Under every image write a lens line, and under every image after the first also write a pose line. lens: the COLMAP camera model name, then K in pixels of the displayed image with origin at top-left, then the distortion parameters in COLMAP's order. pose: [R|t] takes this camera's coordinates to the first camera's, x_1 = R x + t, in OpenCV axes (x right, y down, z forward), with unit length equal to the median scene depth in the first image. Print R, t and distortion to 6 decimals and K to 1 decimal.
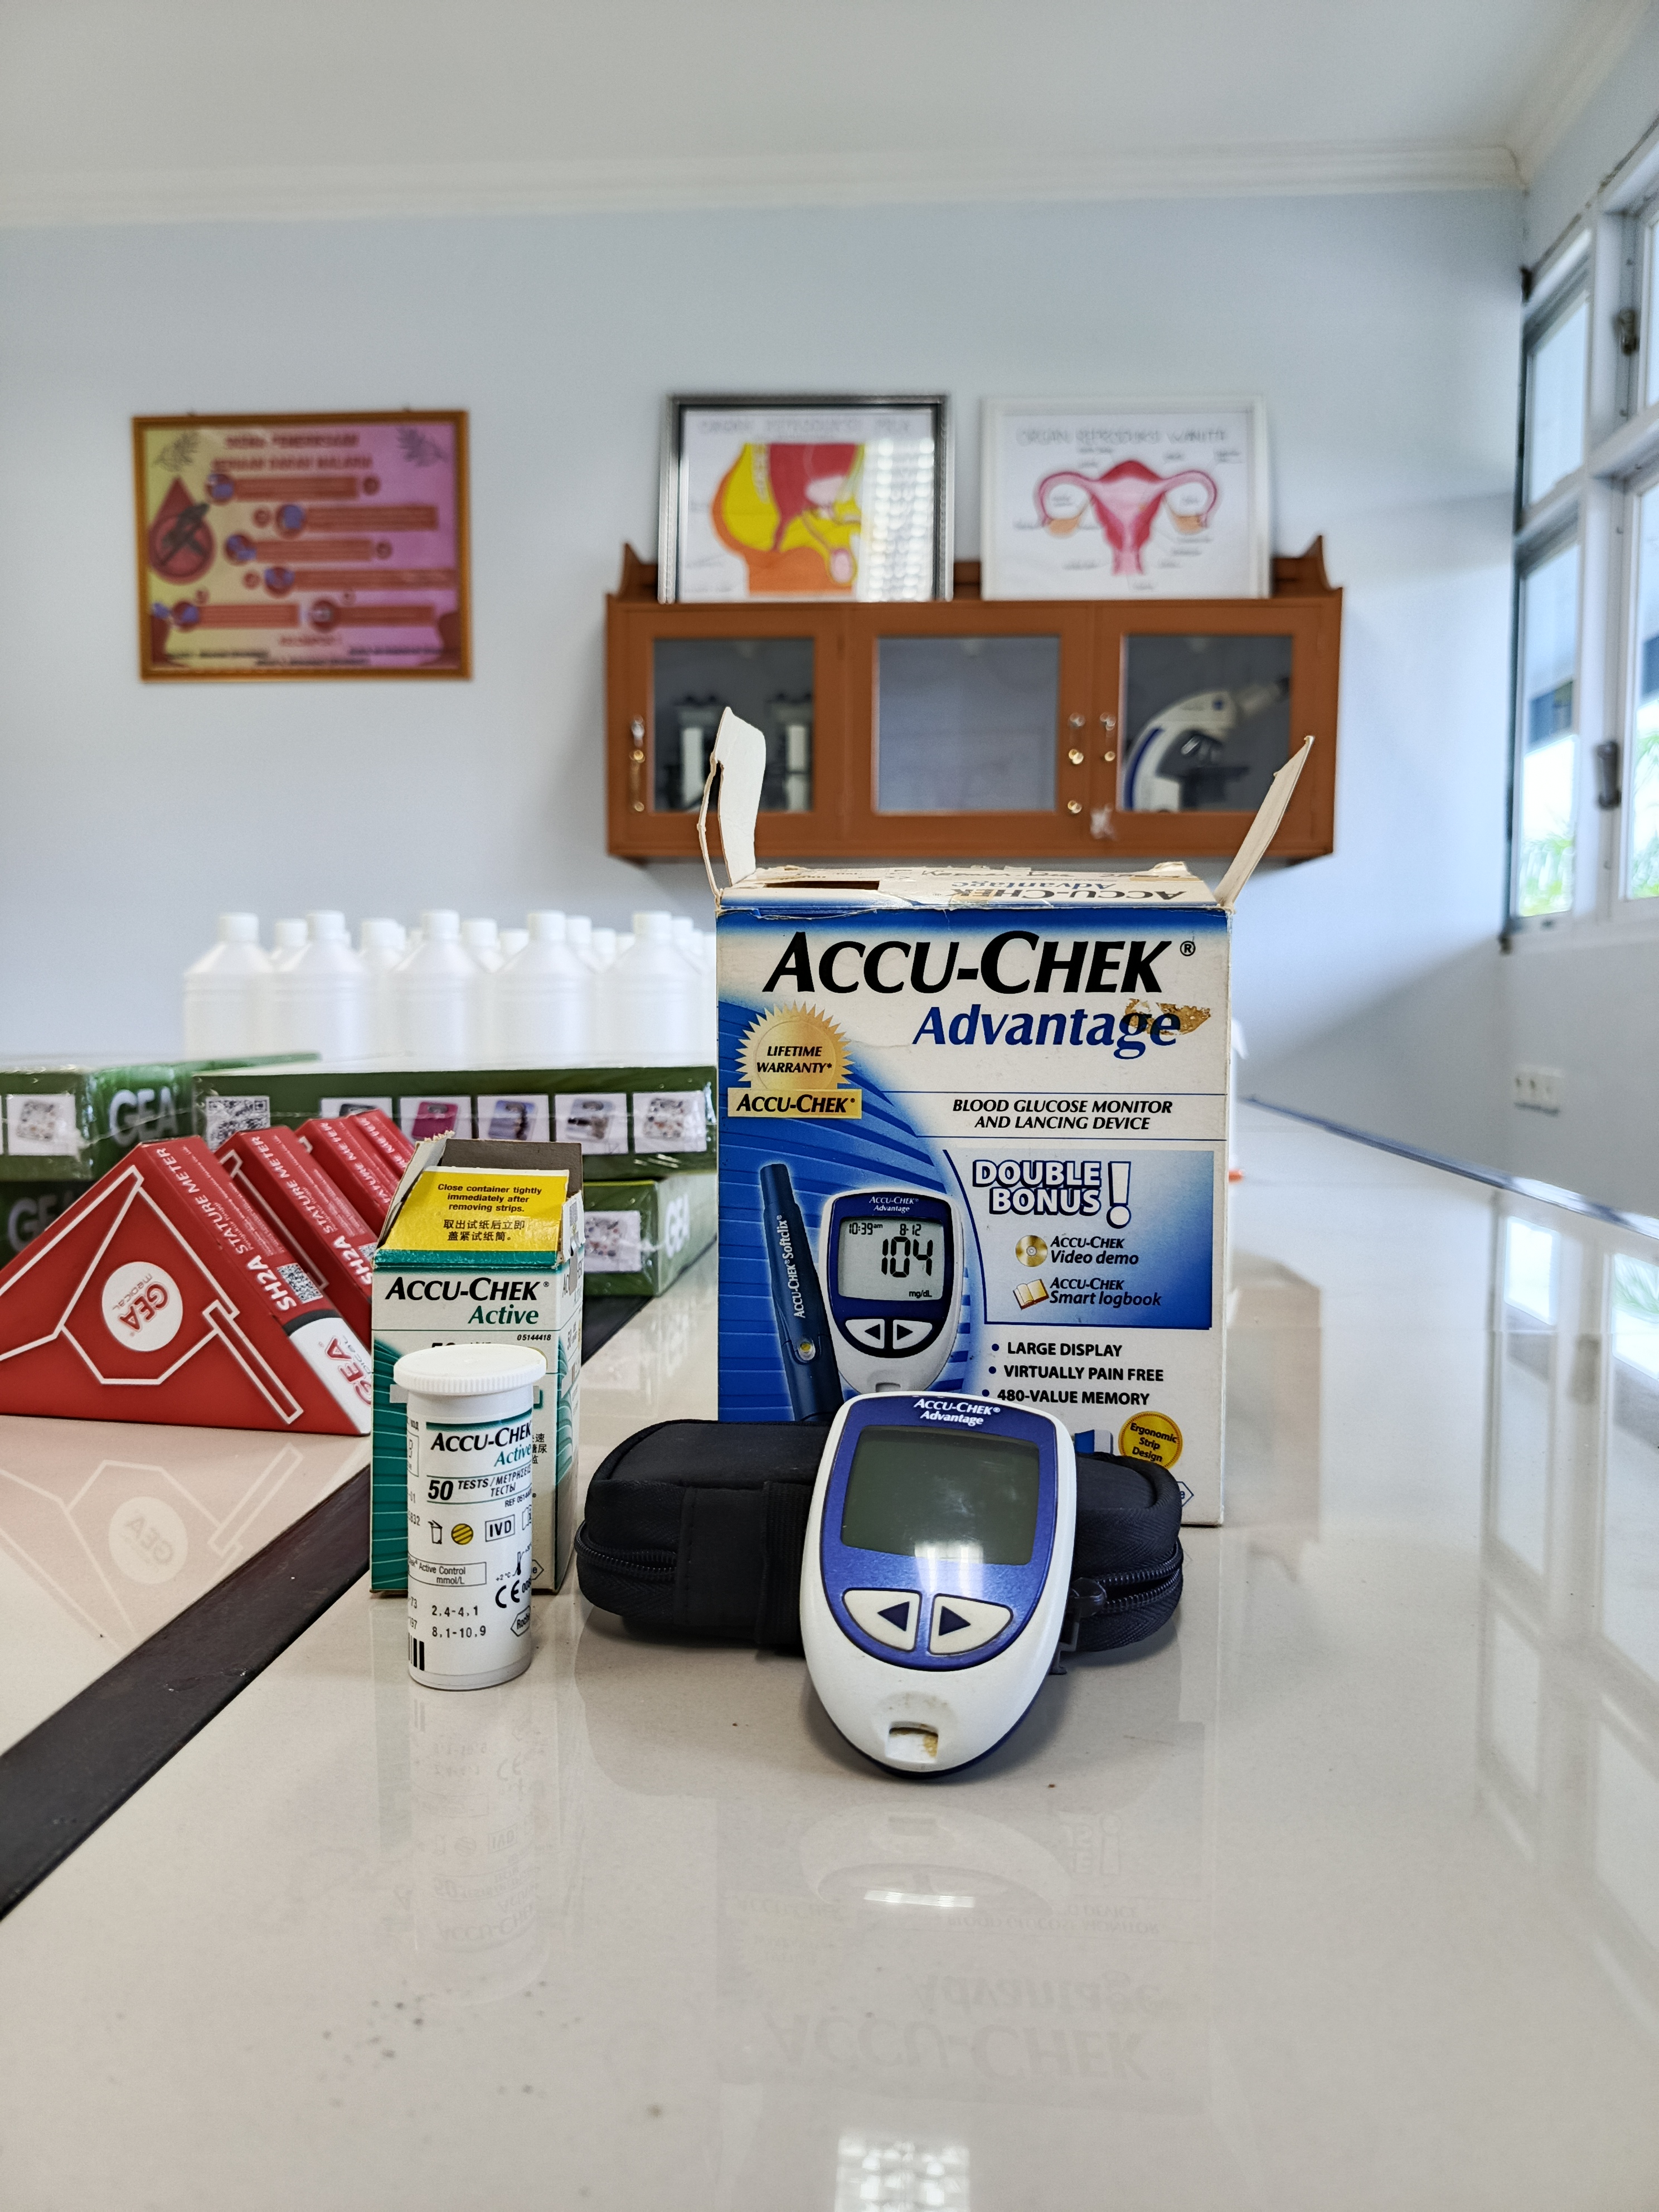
lens RADIAL K [[1598.4, 0, 917.5], [0, 1598.4, 1108.2], [0, 0, 1]] dist [-0.058961, 0.048437]
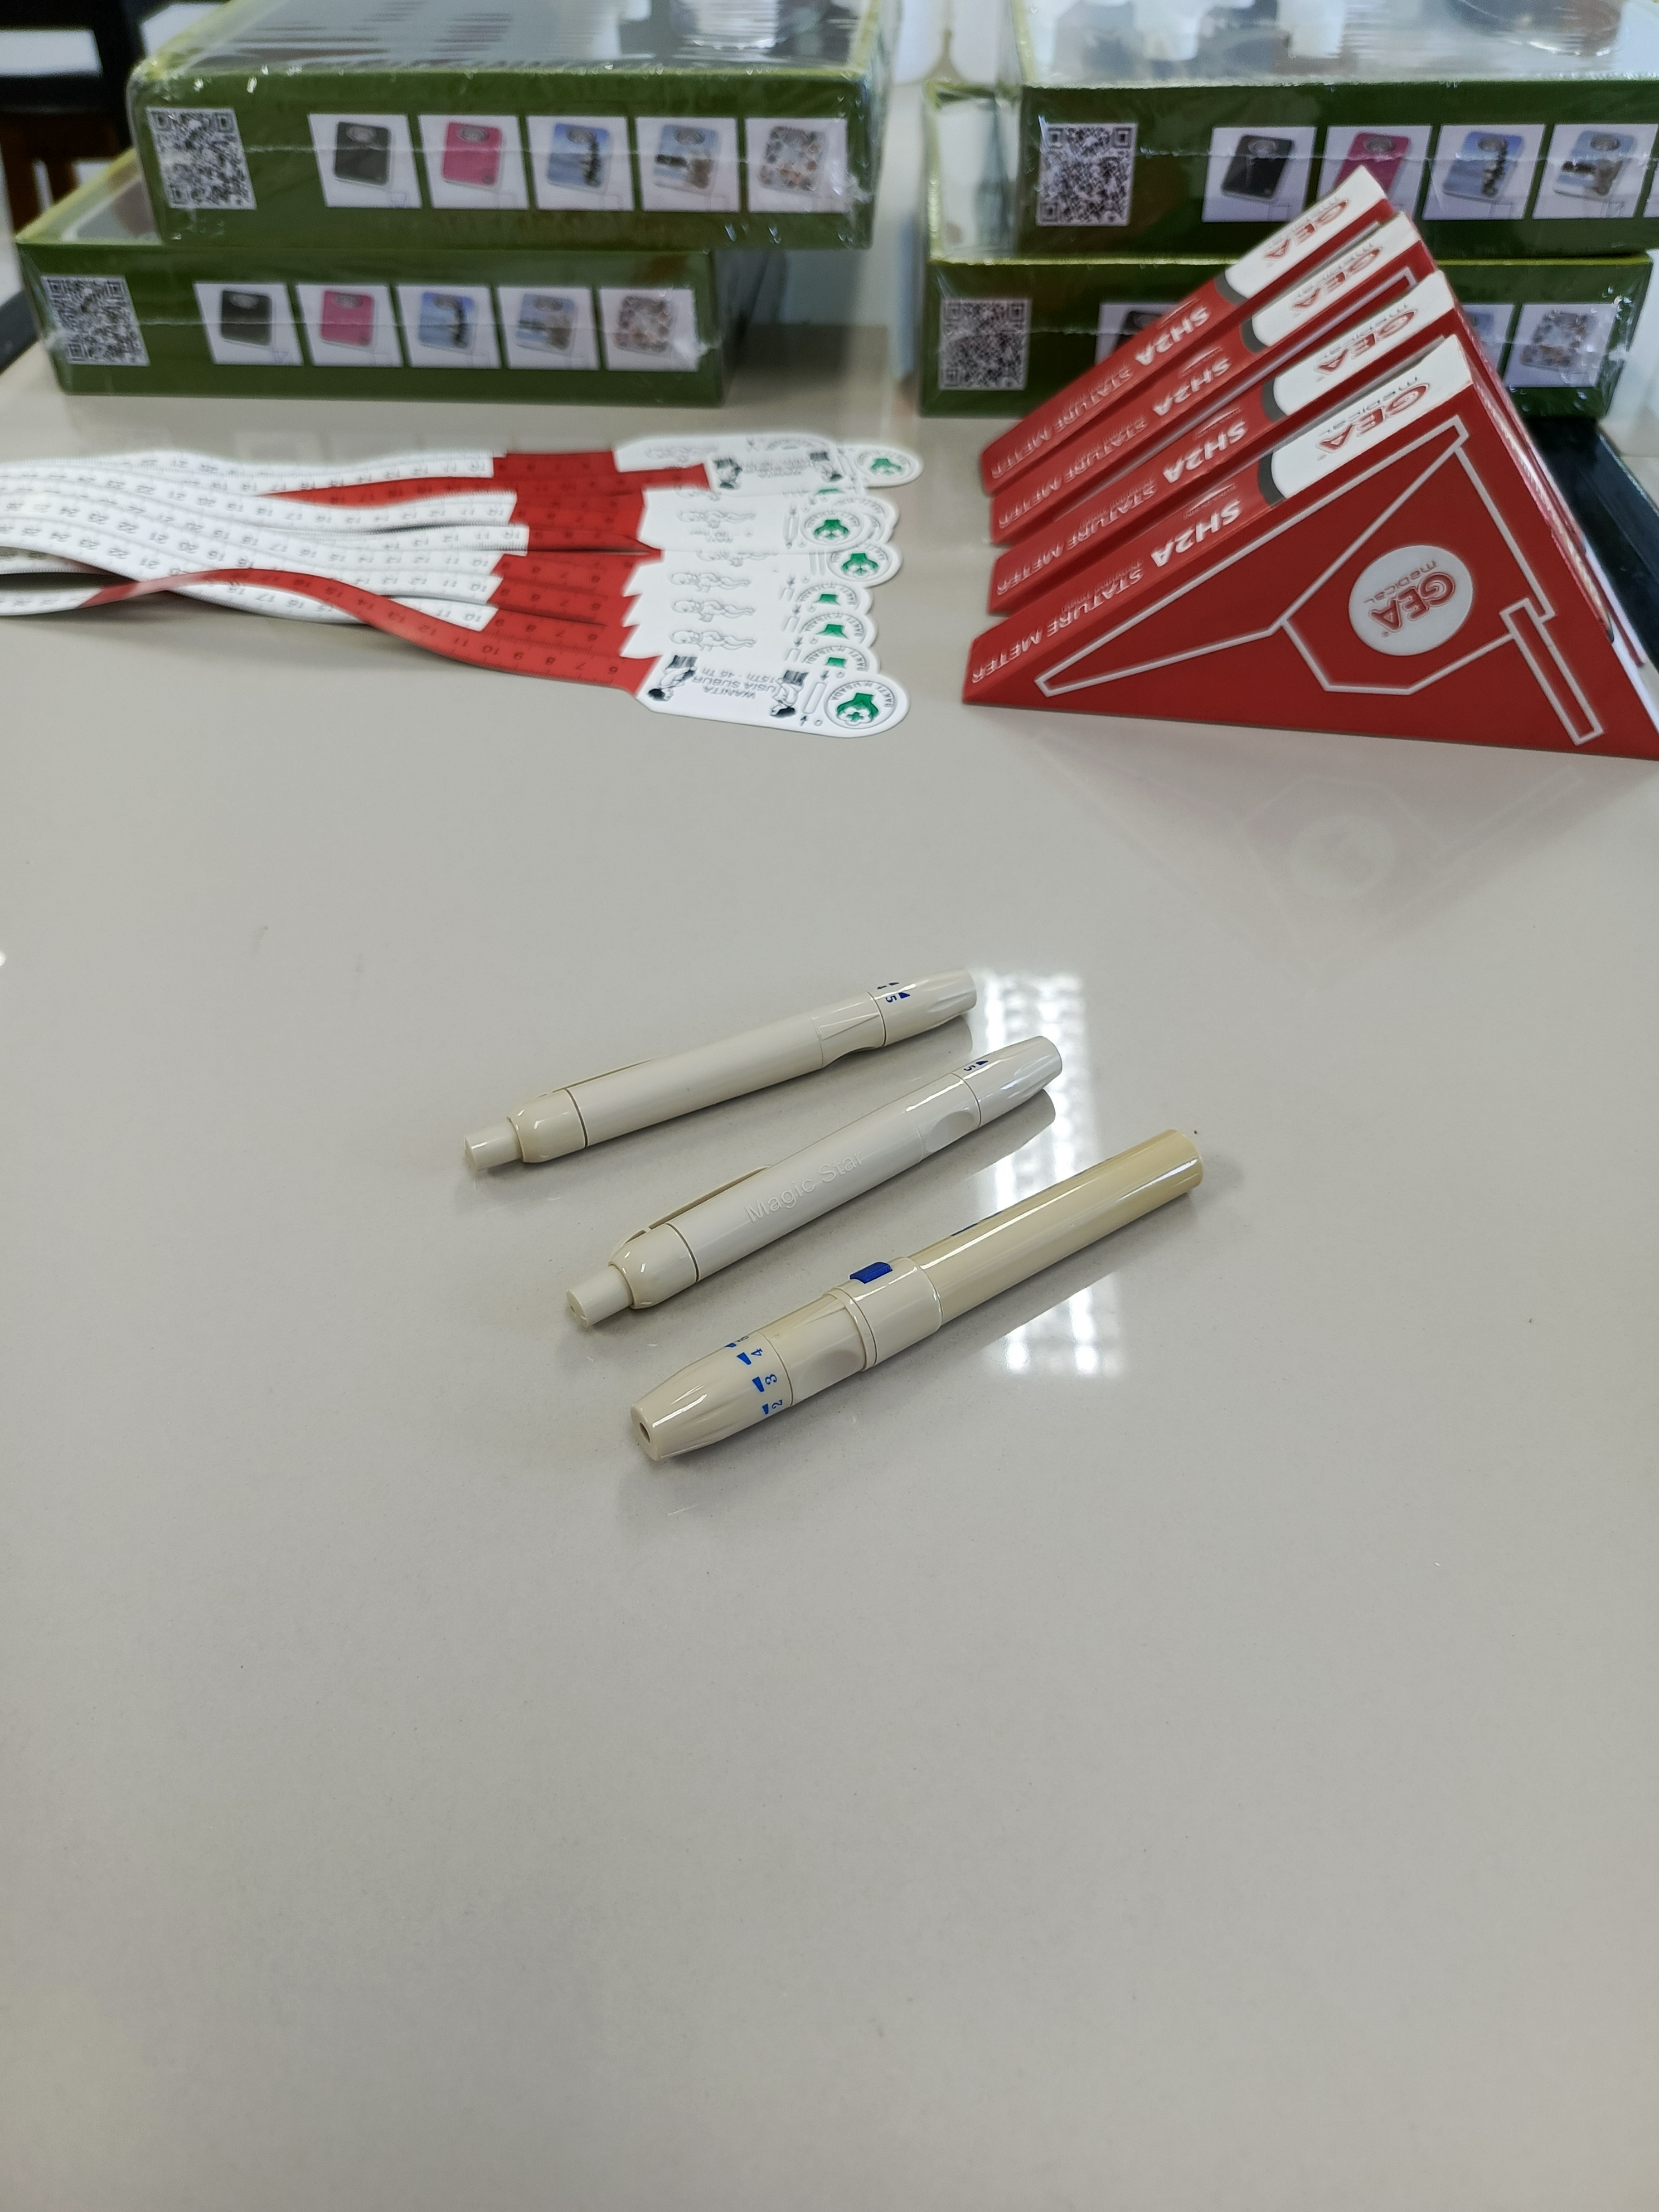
lens RADIAL K [[1583.5, 0, 922.5], [0, 1583.5, 1137.9], [0, 0, 1]] dist [-0.002270, -0.003883]
pose [[0.999928, -0.008663, 0.008363, -0.732241], [0.001053, 0.754798, 0.655956, -0.182809], [-0.011995, -0.655900, 0.754752, 0.242598]]
